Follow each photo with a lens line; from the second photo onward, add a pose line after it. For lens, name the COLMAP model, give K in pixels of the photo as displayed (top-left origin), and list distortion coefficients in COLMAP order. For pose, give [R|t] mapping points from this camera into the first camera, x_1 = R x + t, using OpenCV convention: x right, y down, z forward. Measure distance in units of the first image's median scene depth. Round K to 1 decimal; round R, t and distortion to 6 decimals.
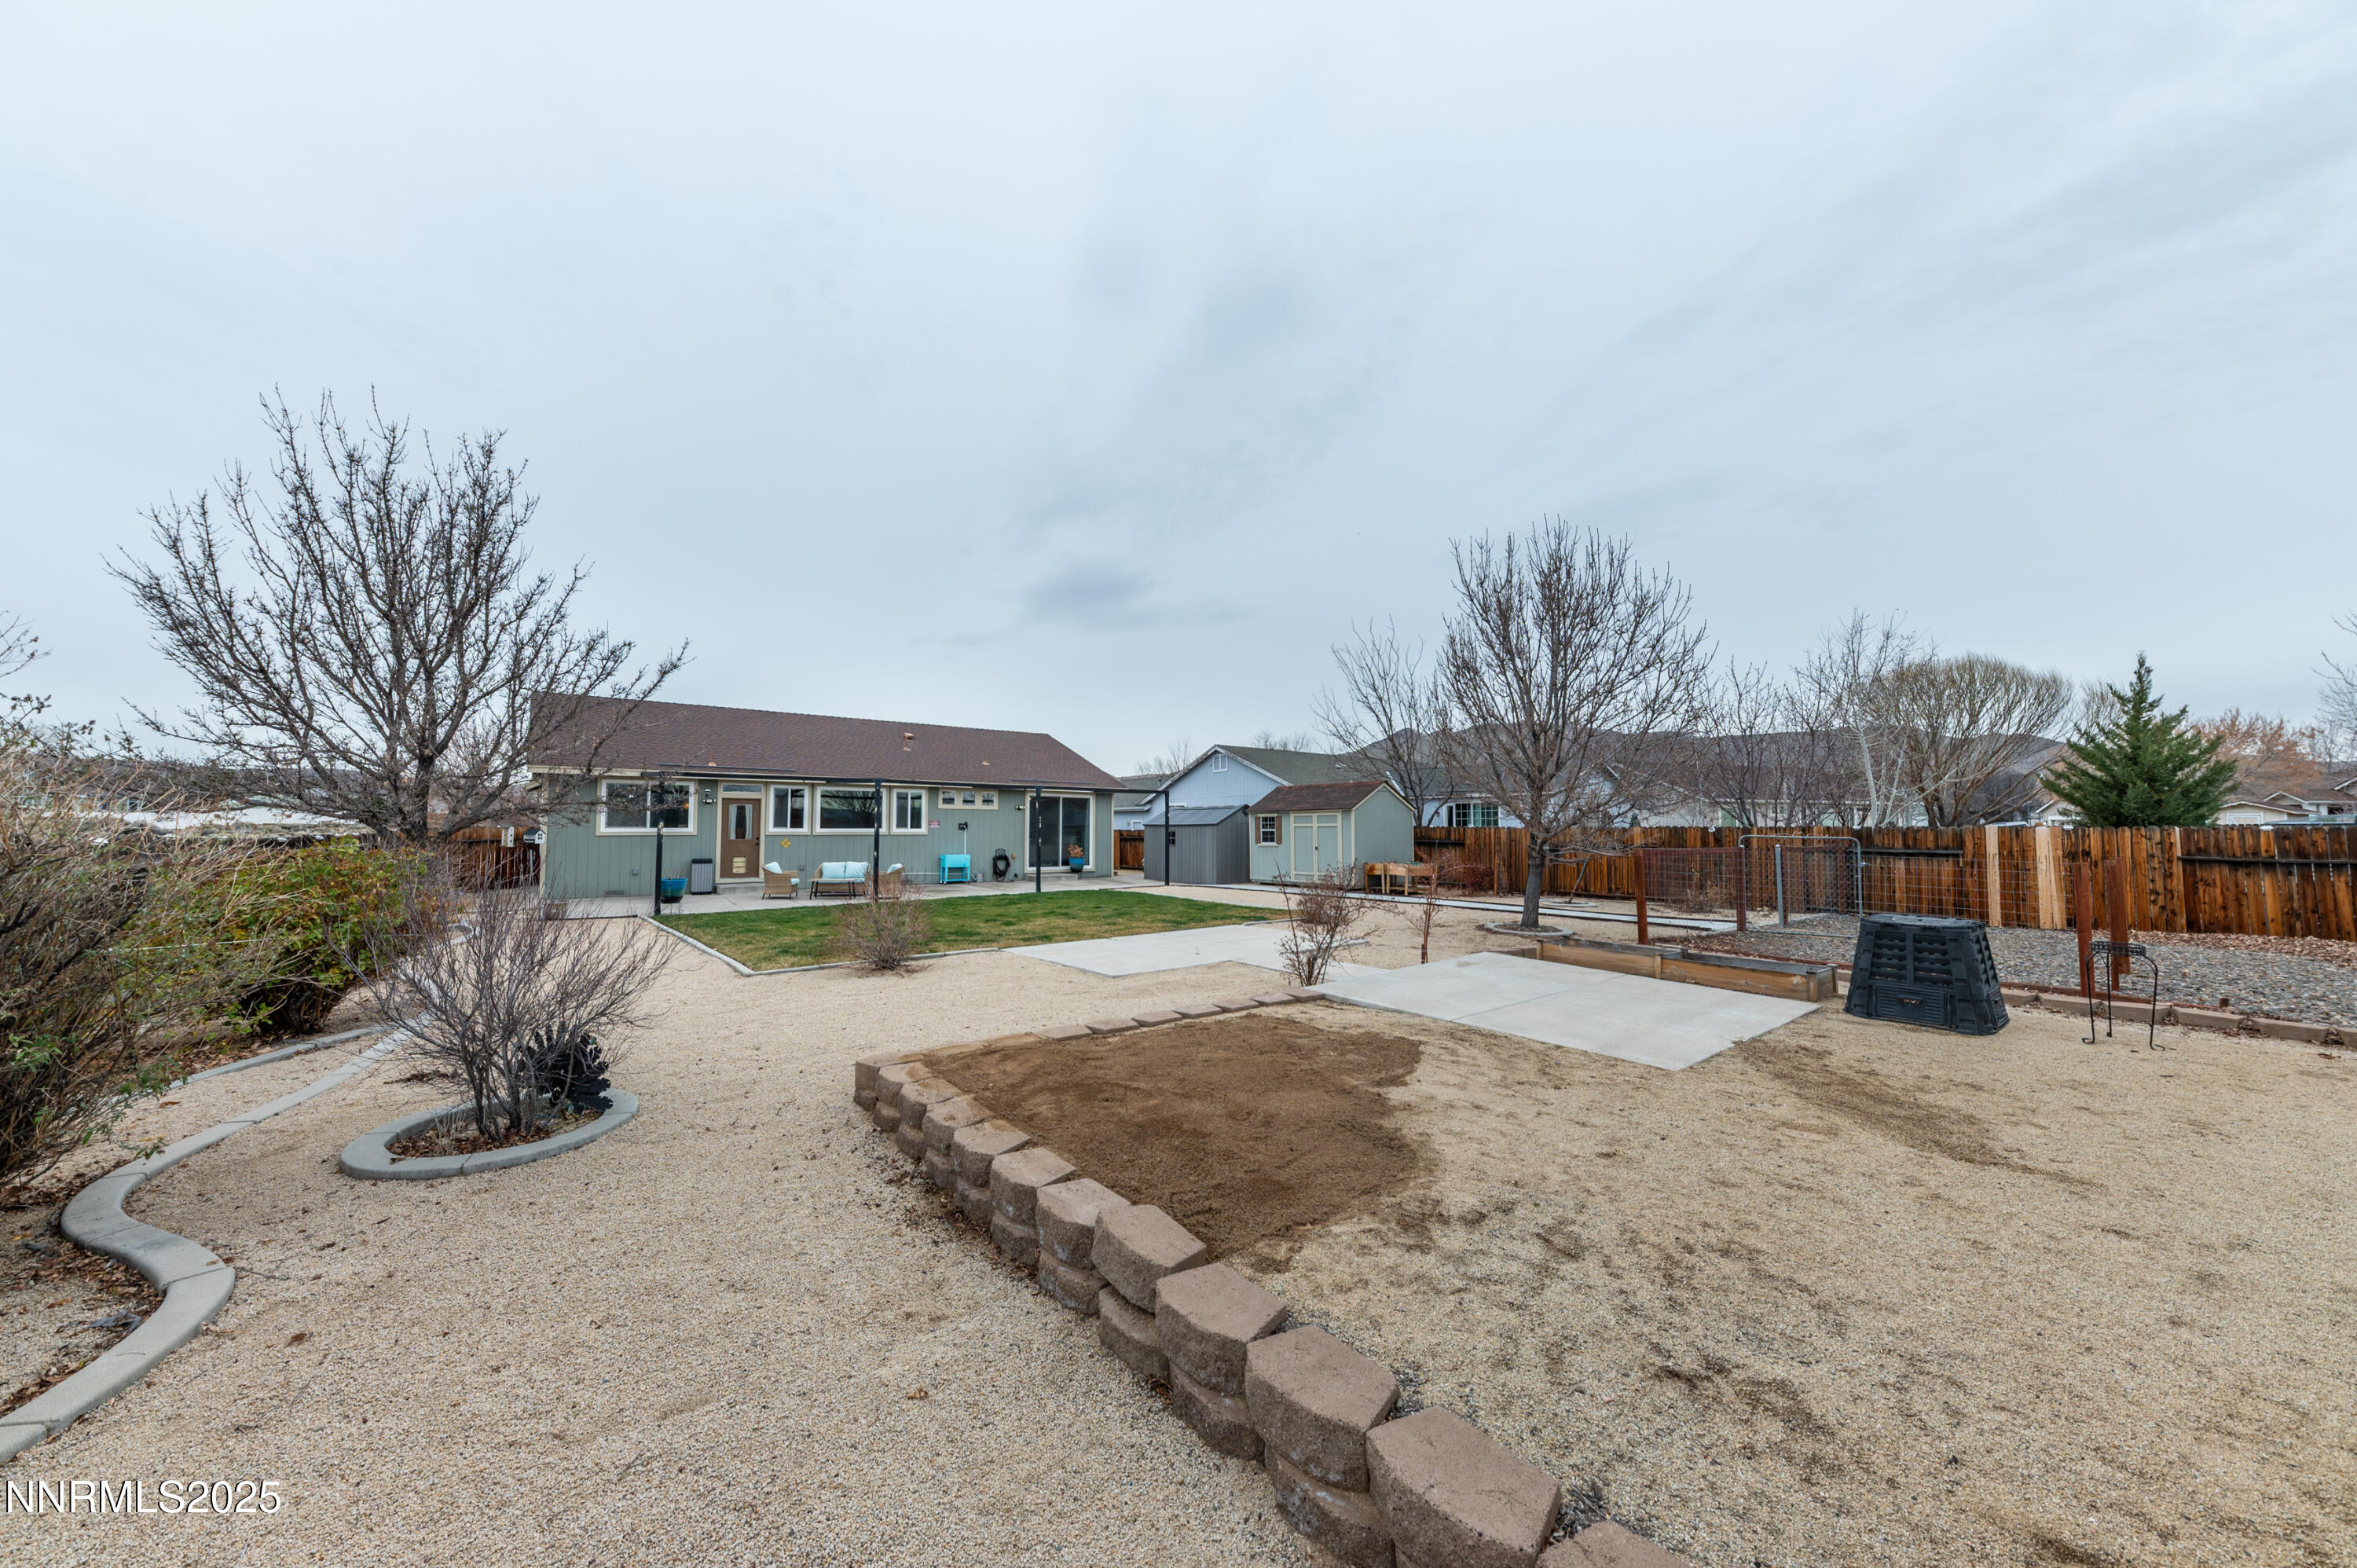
lens RADIAL K [[805.6, 0, 1158.6], [0, 805.6, 798.2], [0, 0, 1]] dist [0.009637, -0.002303]
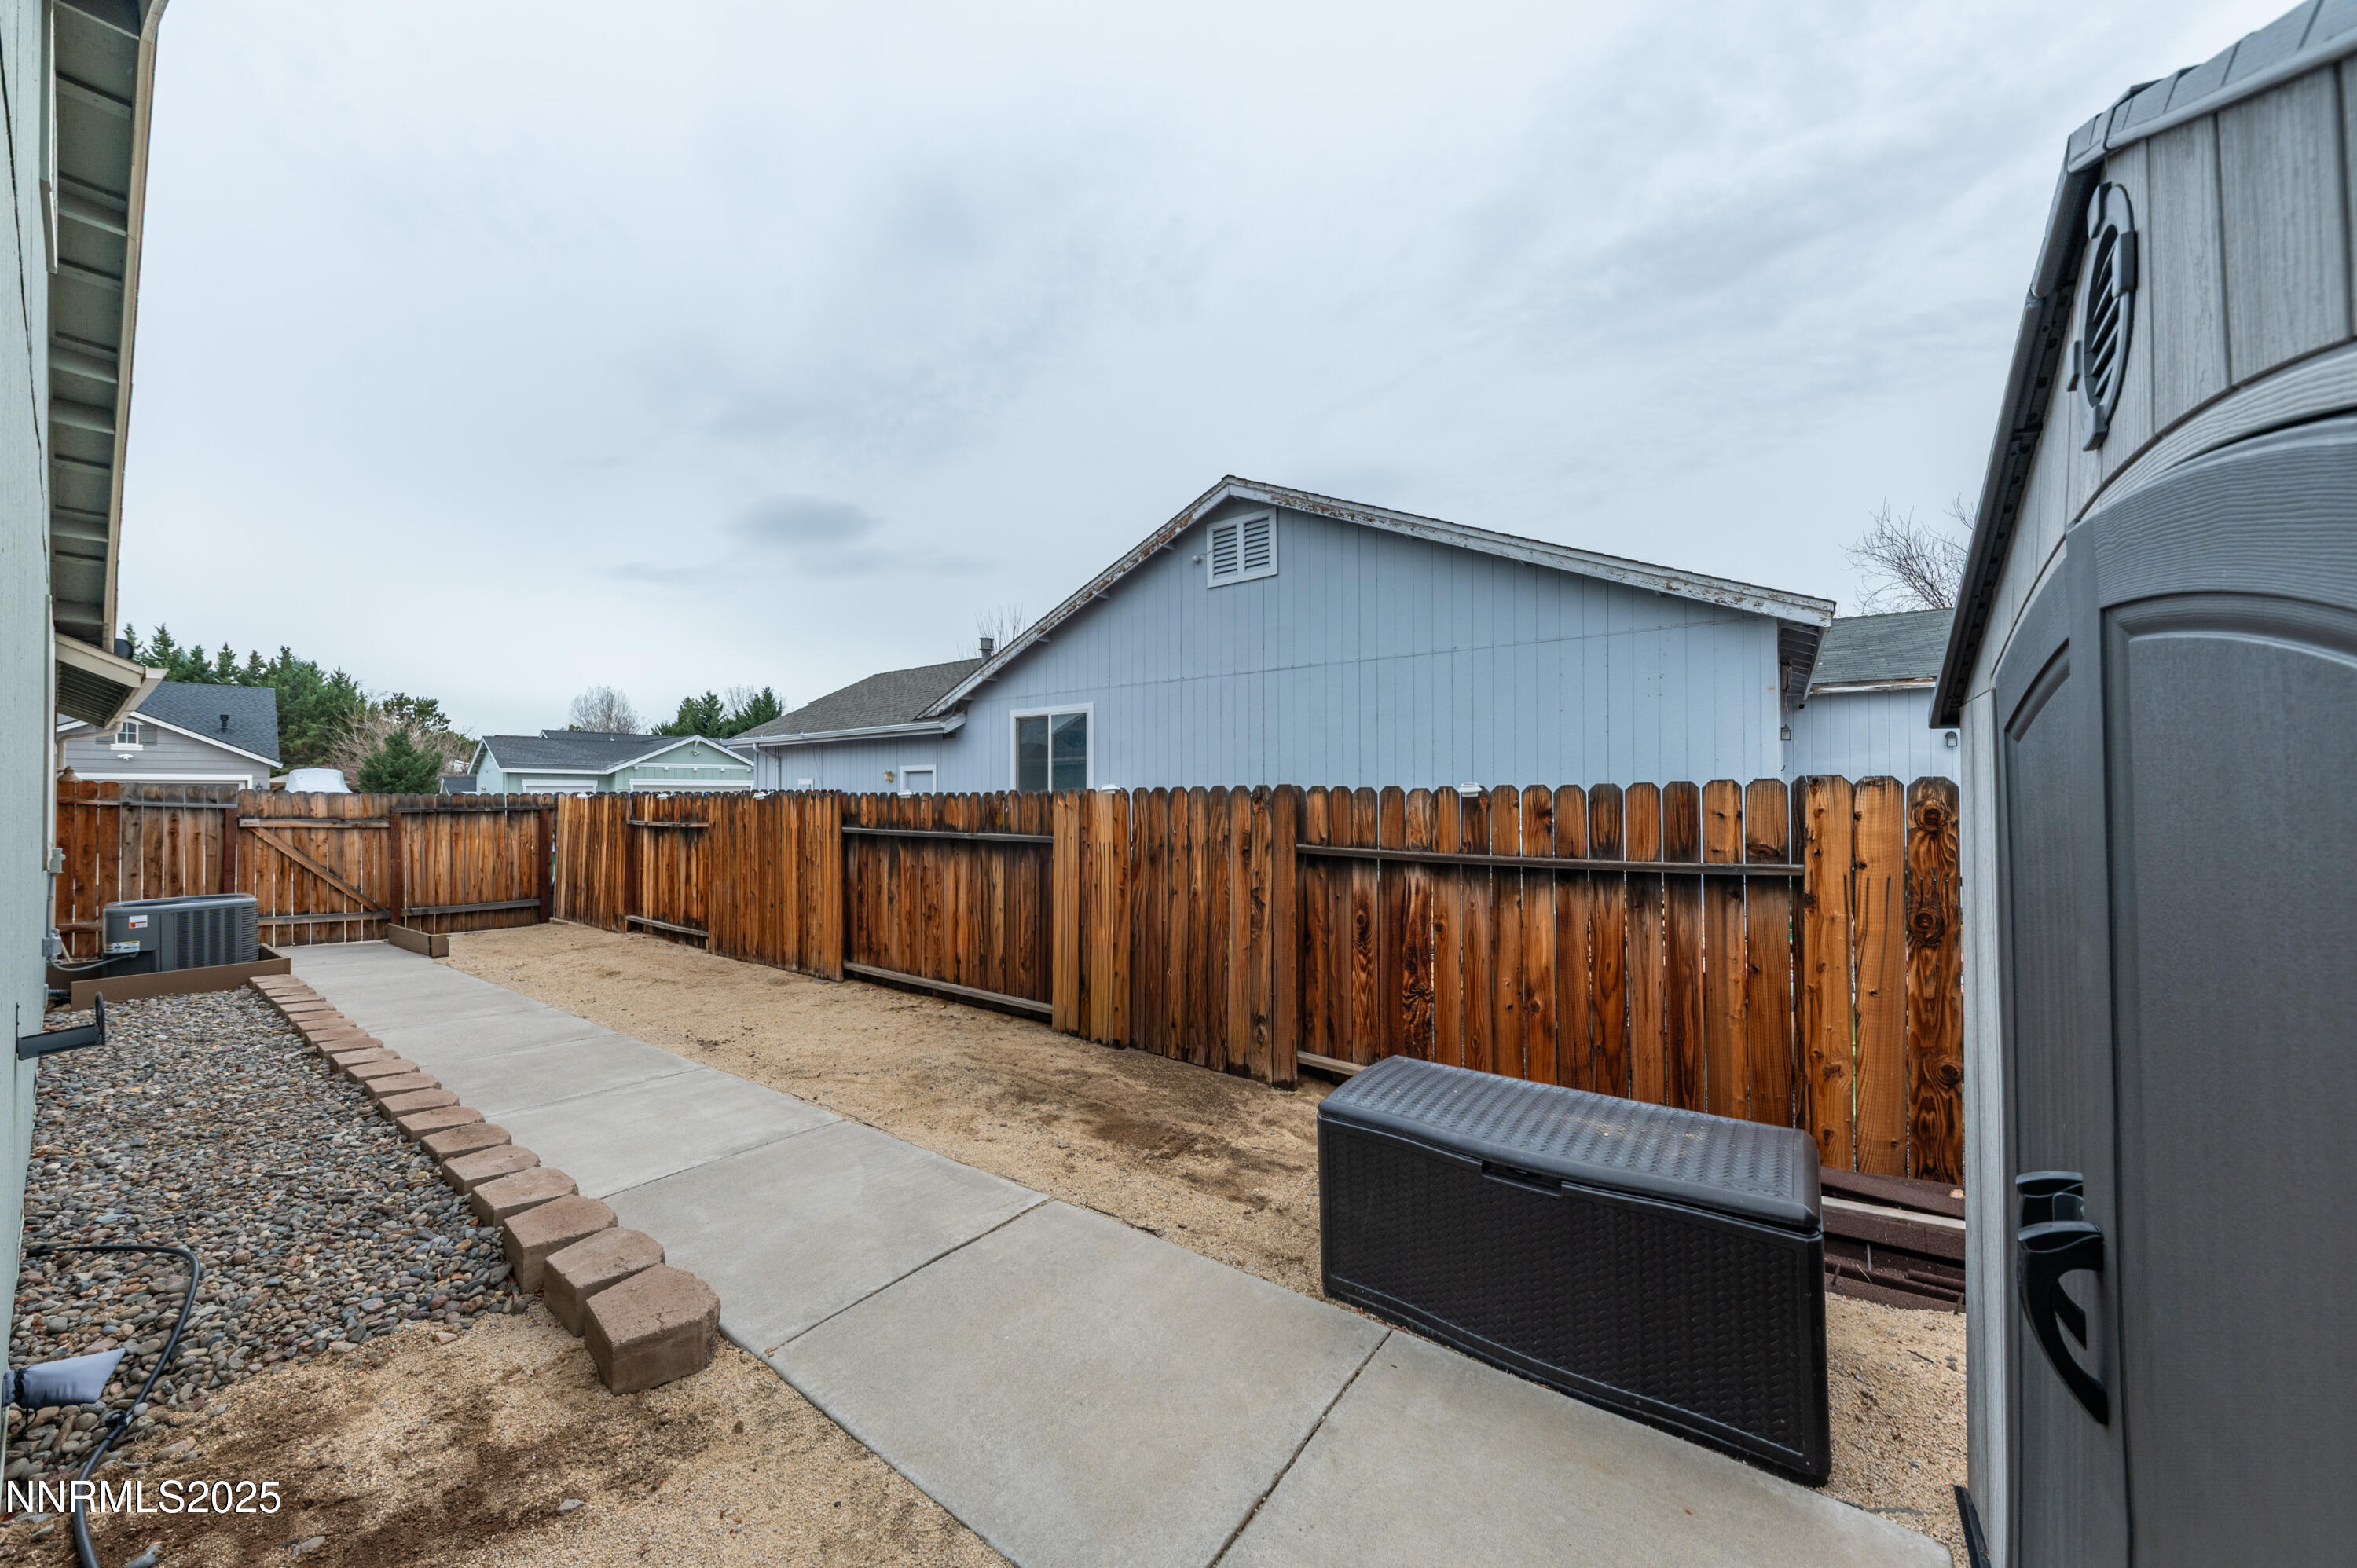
lens RADIAL K [[805.6, 0, 1174.3], [0, 805.6, 786.6], [0, 0, 1]] dist [0.009637, -0.002303]
pose [[0.958301, -0.003066, 0.285746, -0.041446], [-0.005873, 0.999520, 0.030420, 0.046795], [-0.285702, -0.030830, 0.957822, 1.206211]]
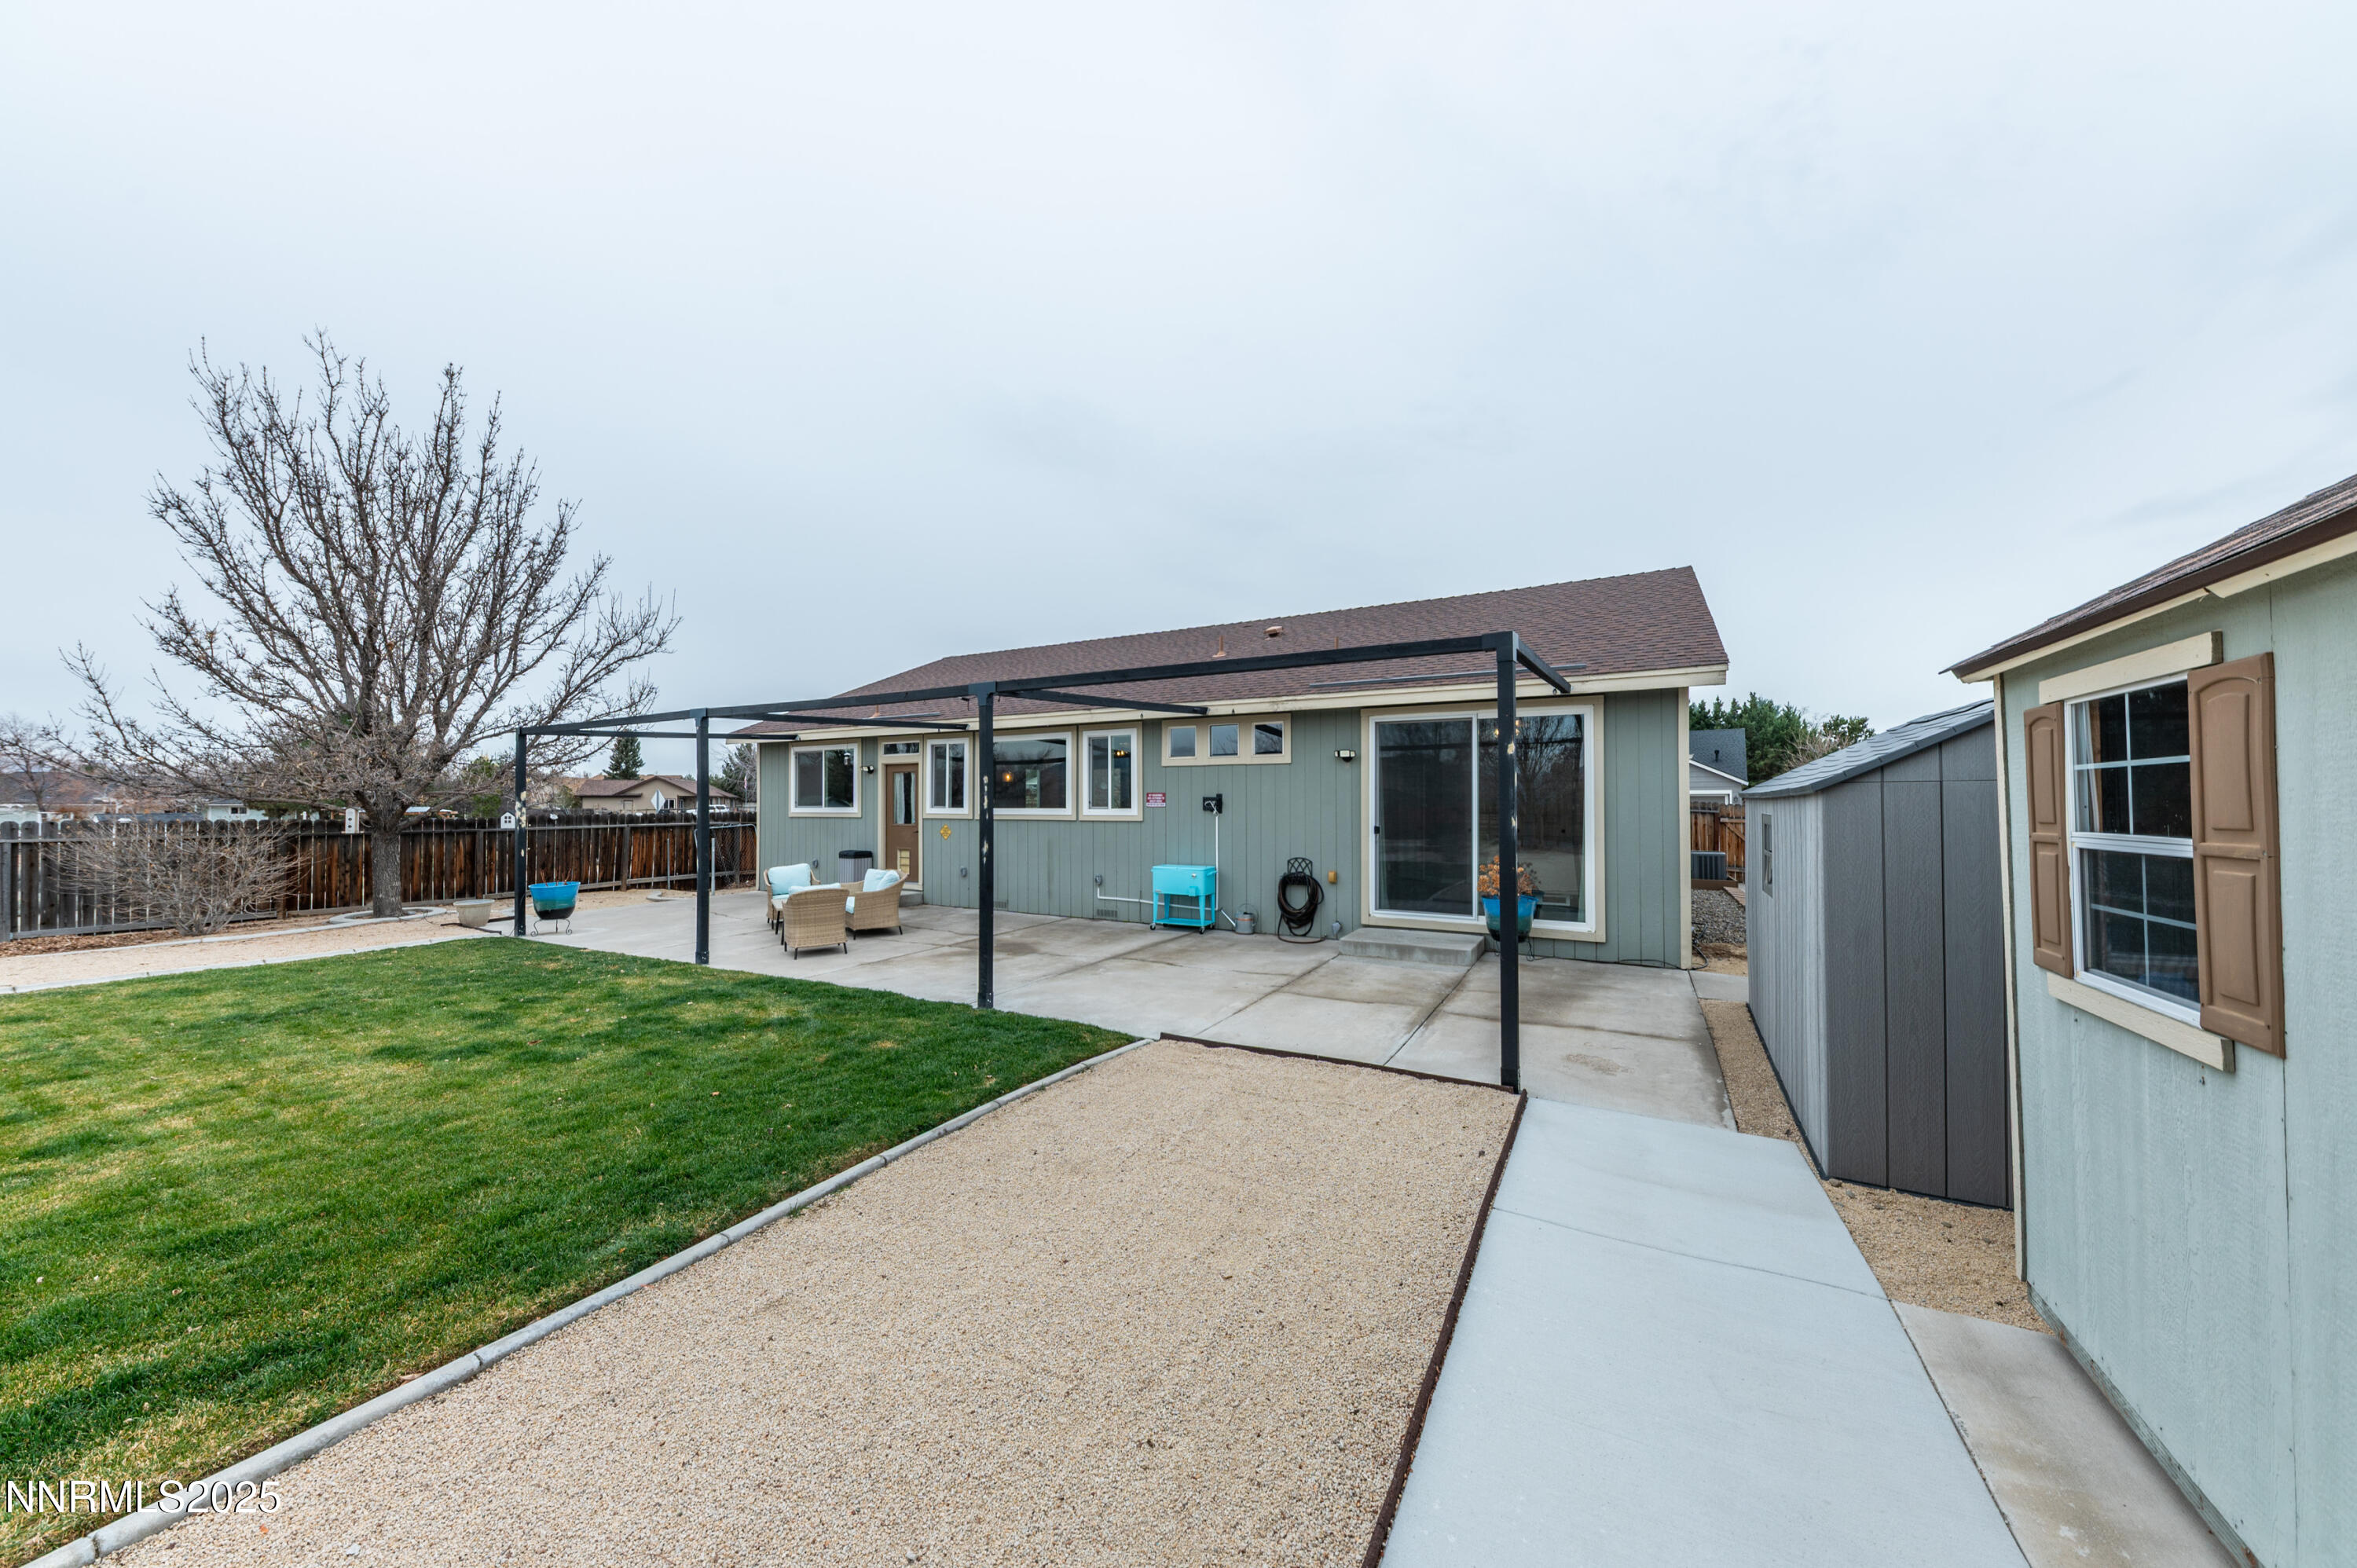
lens RADIAL K [[805.6, 0, 1178.2], [0, 805.6, 786.1], [0, 0, 1]] dist [0.009637, -0.002303]
pose [[0.396010, -0.021499, -0.917994, 0.177691], [0.037111, 0.999284, -0.007393, 0.030120], [0.917496, -0.031140, 0.396524, 0.876978]]
